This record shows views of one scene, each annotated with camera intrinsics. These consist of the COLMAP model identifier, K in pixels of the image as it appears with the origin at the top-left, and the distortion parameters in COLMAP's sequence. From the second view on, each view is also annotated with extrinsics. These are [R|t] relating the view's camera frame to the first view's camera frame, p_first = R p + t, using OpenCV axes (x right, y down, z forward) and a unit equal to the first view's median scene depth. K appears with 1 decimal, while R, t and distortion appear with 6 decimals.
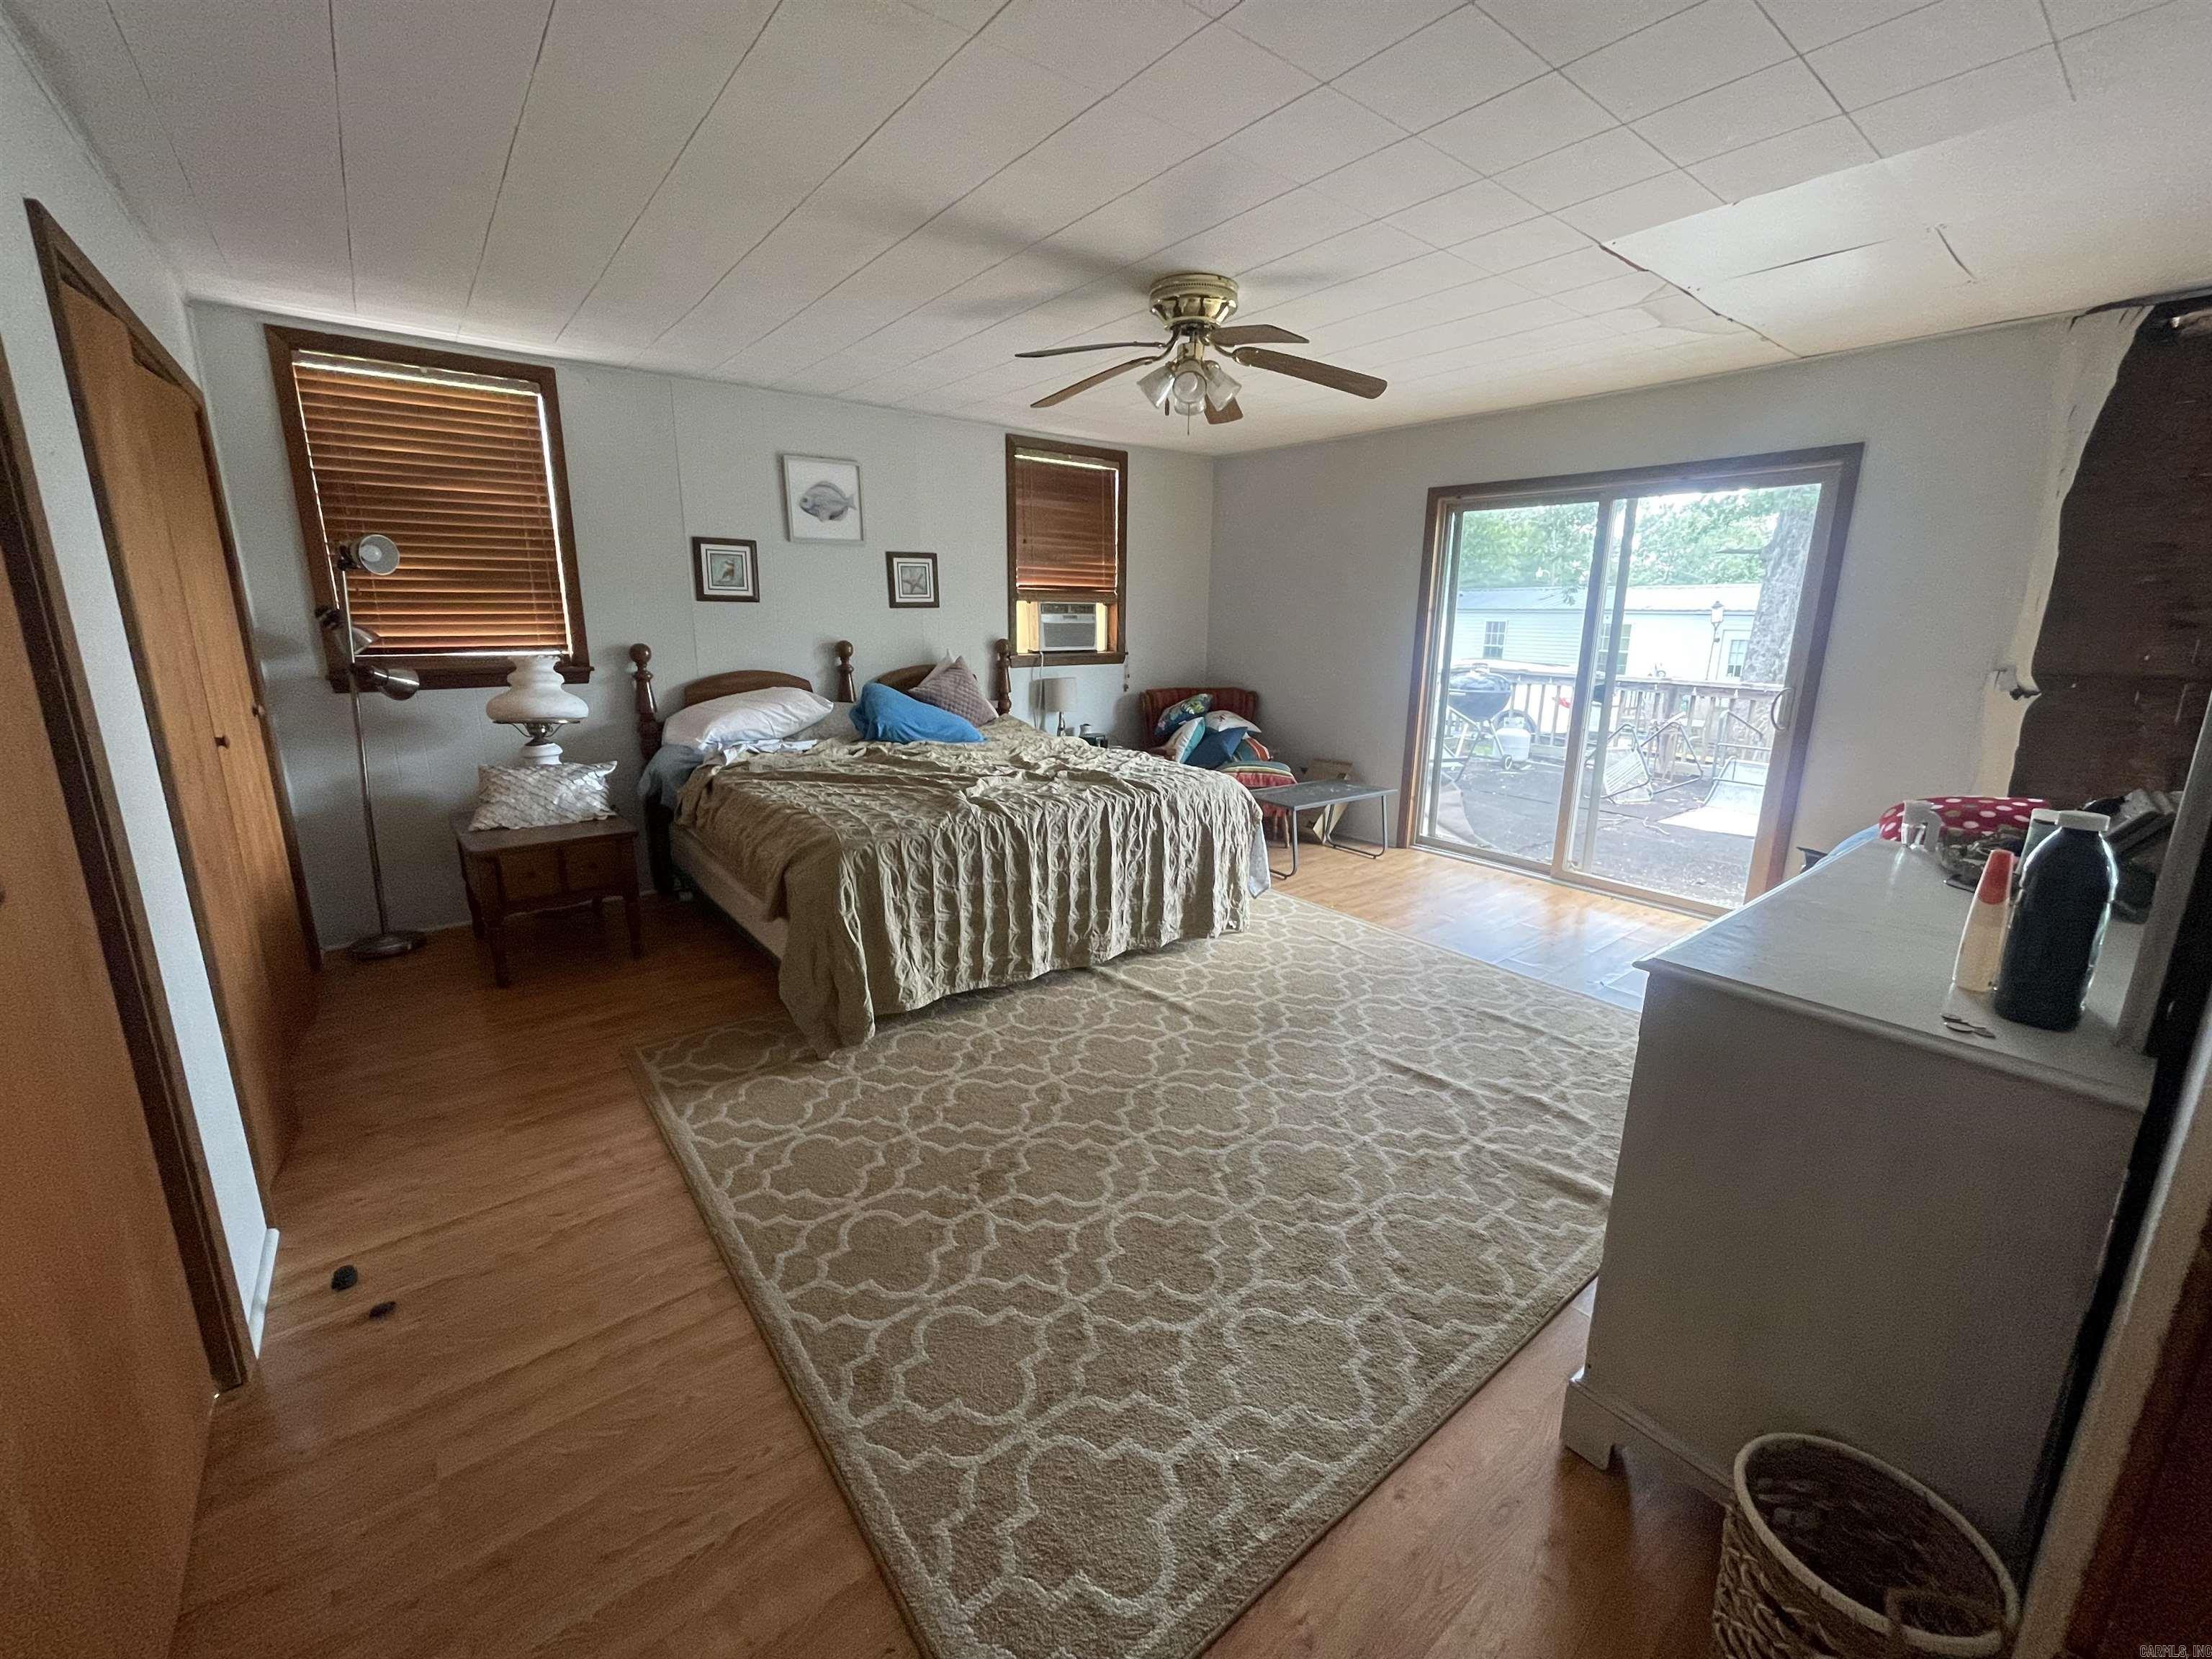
lens RADIAL K [[888.8, 0, 1104.3], [0, 888.8, 818.5], [0, 0, 1]] dist [-0.002643, 0.000063]
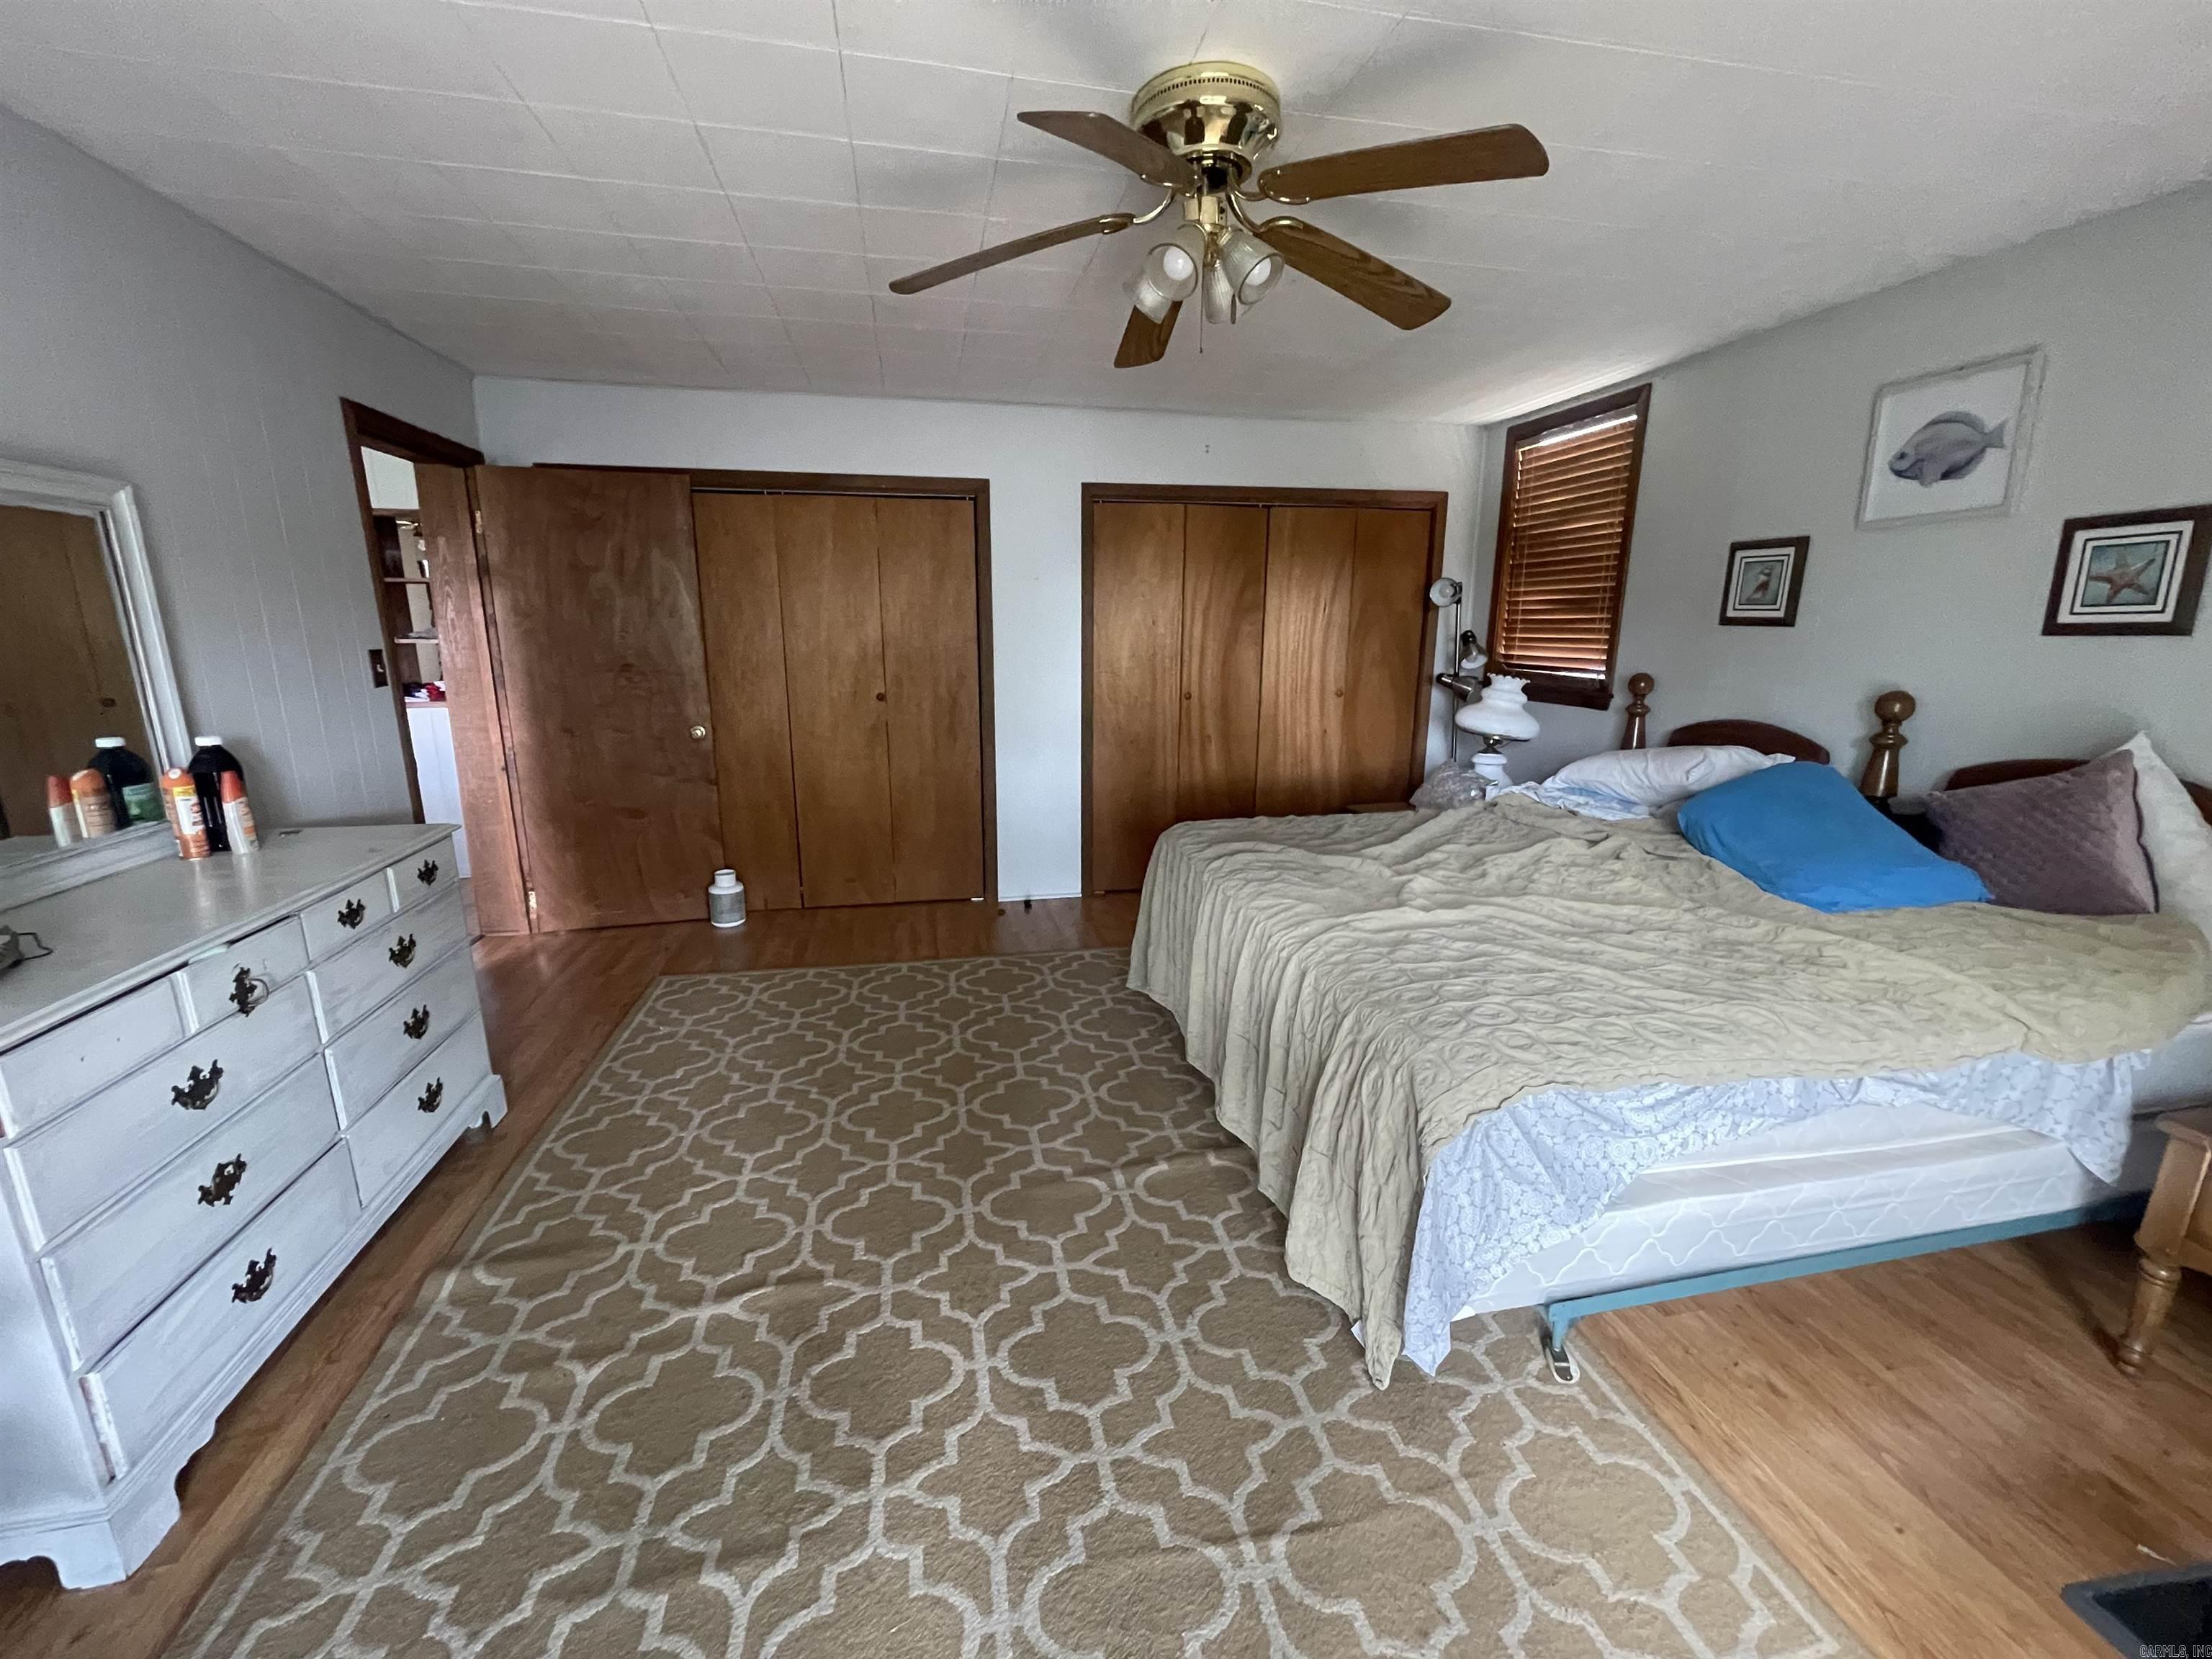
lens RADIAL K [[888.8, 0, 1105.7], [0, 888.8, 825.7], [0, 0, 1]] dist [-0.002643, 0.000063]
pose [[-0.446001, 0.193993, -0.873756, 0.551177], [-0.206531, 0.927576, 0.311364, -0.236818], [0.870878, 0.319326, -0.373634, 0.977393]]
